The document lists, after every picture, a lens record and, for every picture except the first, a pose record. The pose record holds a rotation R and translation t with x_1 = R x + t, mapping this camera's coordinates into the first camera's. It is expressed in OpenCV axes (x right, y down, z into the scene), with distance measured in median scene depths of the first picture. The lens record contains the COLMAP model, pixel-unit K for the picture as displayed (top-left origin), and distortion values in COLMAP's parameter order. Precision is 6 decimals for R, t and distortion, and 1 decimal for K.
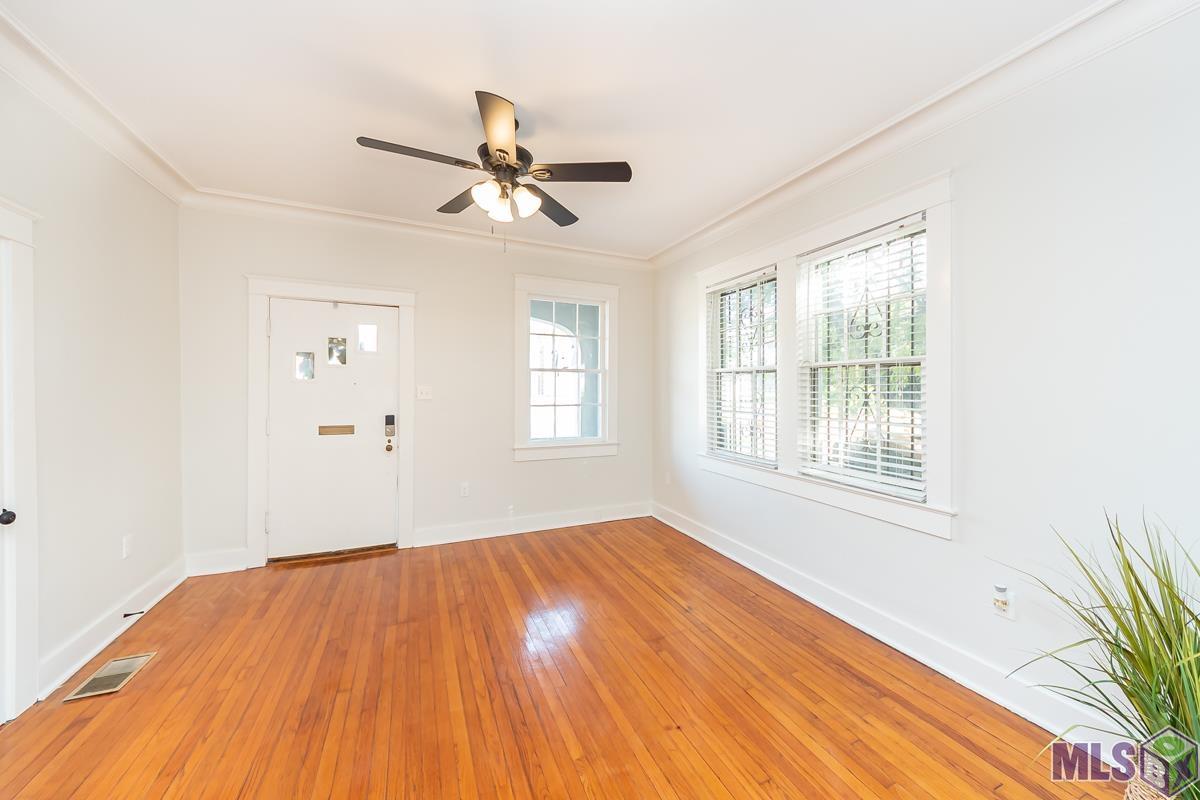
lens RADIAL K [[434.0, 0, 617.9], [0, 434.0, 386.7], [0, 0, 1]] dist [-0.000146, -0.000080]
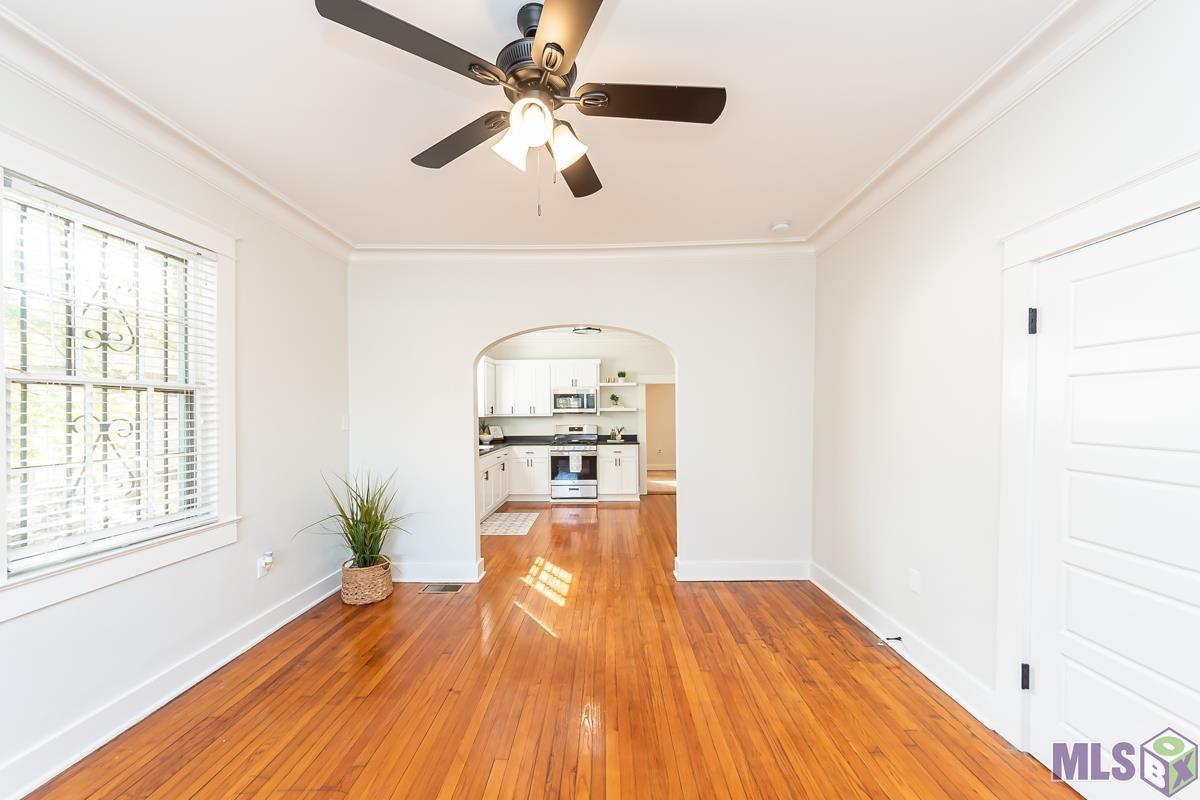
lens RADIAL K [[426.1, 0, 591.4], [0, 426.1, 412.1], [0, 0, 1]] dist [-0.000750, -0.000427]
pose [[-0.890391, 0.002760, 0.455189, -0.582721], [0.001122, 0.999992, -0.003867, -0.001329], [-0.455196, -0.002933, -0.890386, 1.432274]]
